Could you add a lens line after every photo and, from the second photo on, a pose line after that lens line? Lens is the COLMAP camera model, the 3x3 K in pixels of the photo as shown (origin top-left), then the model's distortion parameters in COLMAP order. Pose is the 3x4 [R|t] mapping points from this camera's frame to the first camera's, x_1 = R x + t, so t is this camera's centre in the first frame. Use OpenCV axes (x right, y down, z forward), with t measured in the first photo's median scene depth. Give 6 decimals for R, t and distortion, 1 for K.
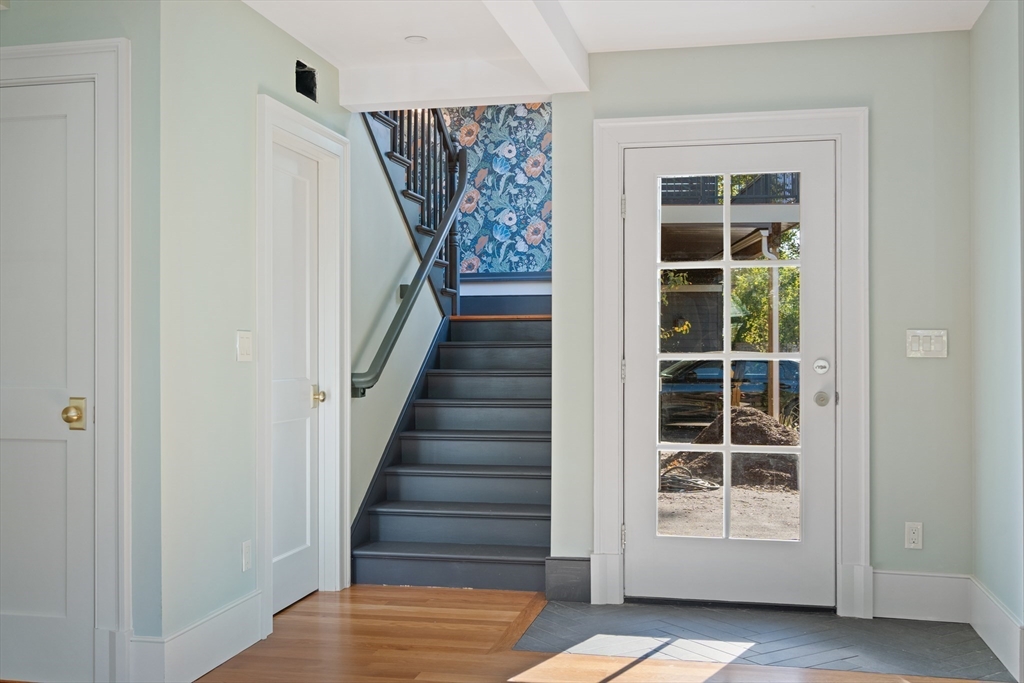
lens RADIAL K [[1057.7, 0, 512.0], [0, 1057.7, 341.5], [0, 0, 1]] dist [0.002526, 0.003014]
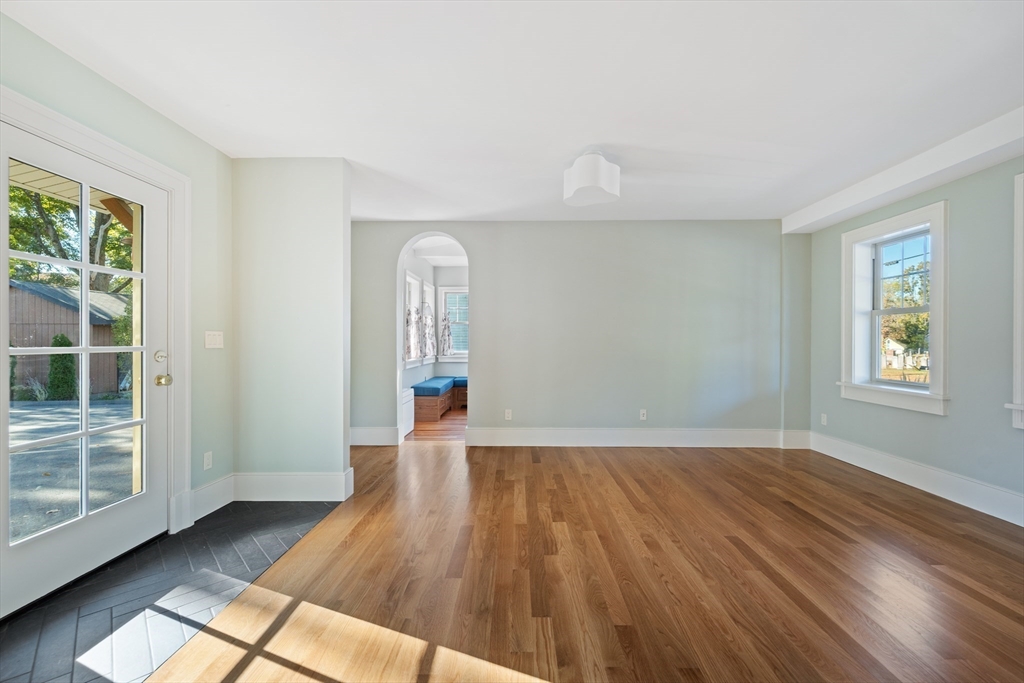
lens RADIAL K [[413.0, 0, 516.1], [0, 413.0, 341.2], [0, 0, 1]] dist [0.001773, 0.000019]
pose [[-0.193948, 0.001146, 0.981011, -0.216603], [-0.004560, 0.999987, -0.002069, 0.002435], [-0.981001, -0.004874, -0.193940, 0.458978]]
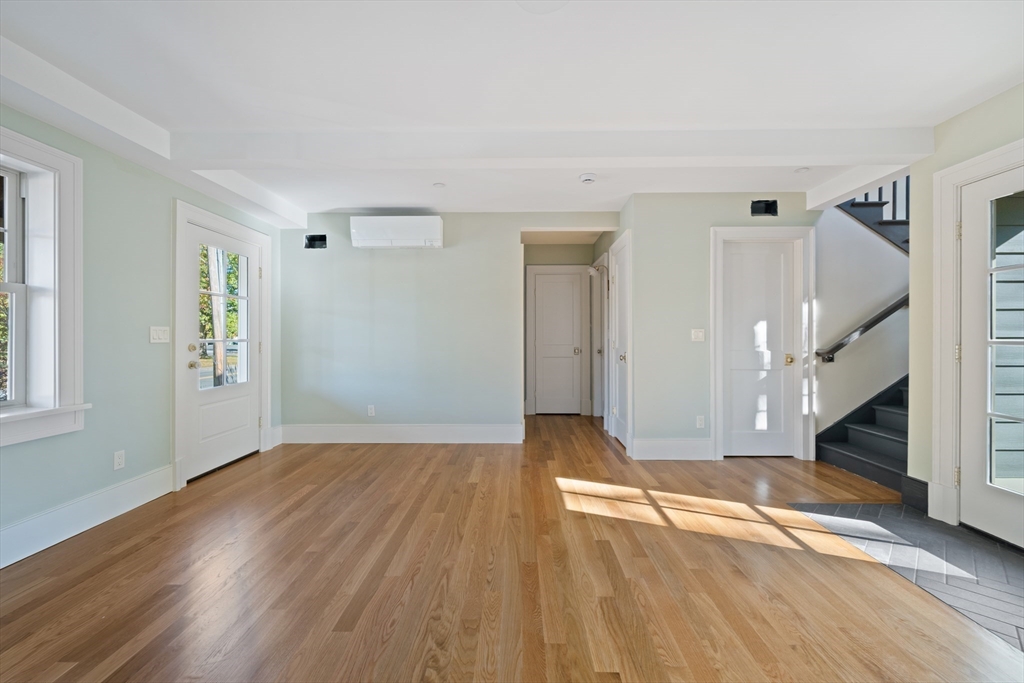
lens RADIAL K [[415.5, 0, 513.1], [0, 415.5, 337.6], [0, 0, 1]] dist [0.001523, -0.000703]
pose [[0.187889, 0.007155, -0.982164, 0.372275], [0.006890, 0.999939, 0.008603, -0.000269], [0.982166, -0.008383, 0.187829, 0.251346]]
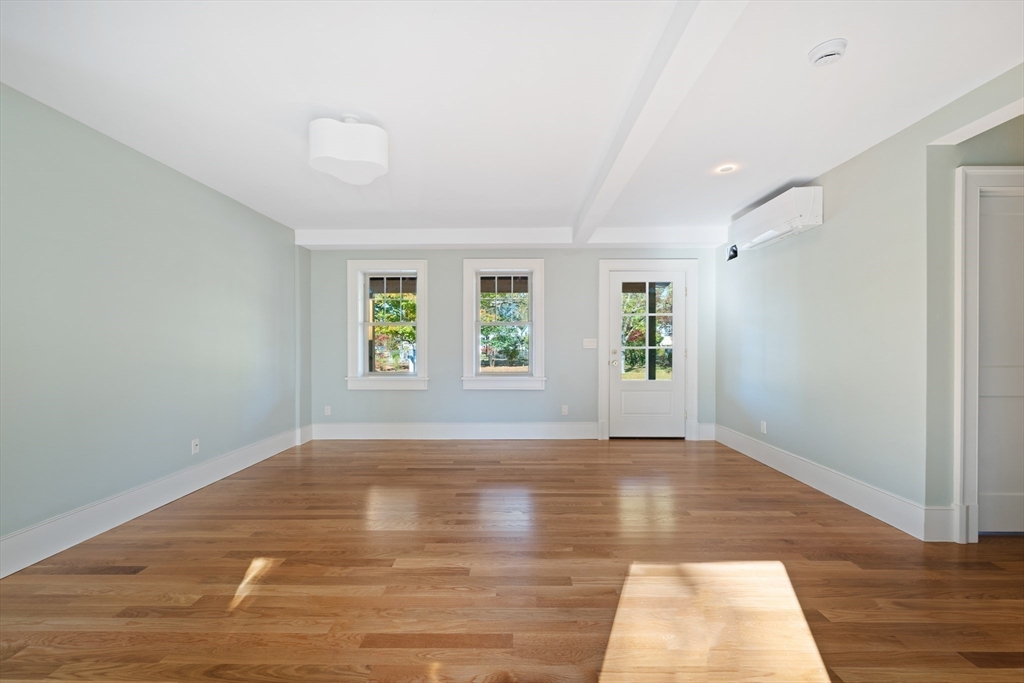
lens RADIAL K [[415.7, 0, 509.7], [0, 415.7, 345.0], [0, 0, 1]] dist [0.000672, -0.000433]
pose [[-0.982319, 0.003467, -0.187180, 0.139866], [0.004152, 0.999986, -0.003271, 0.003016], [0.187166, -0.003990, -0.982320, 0.686800]]
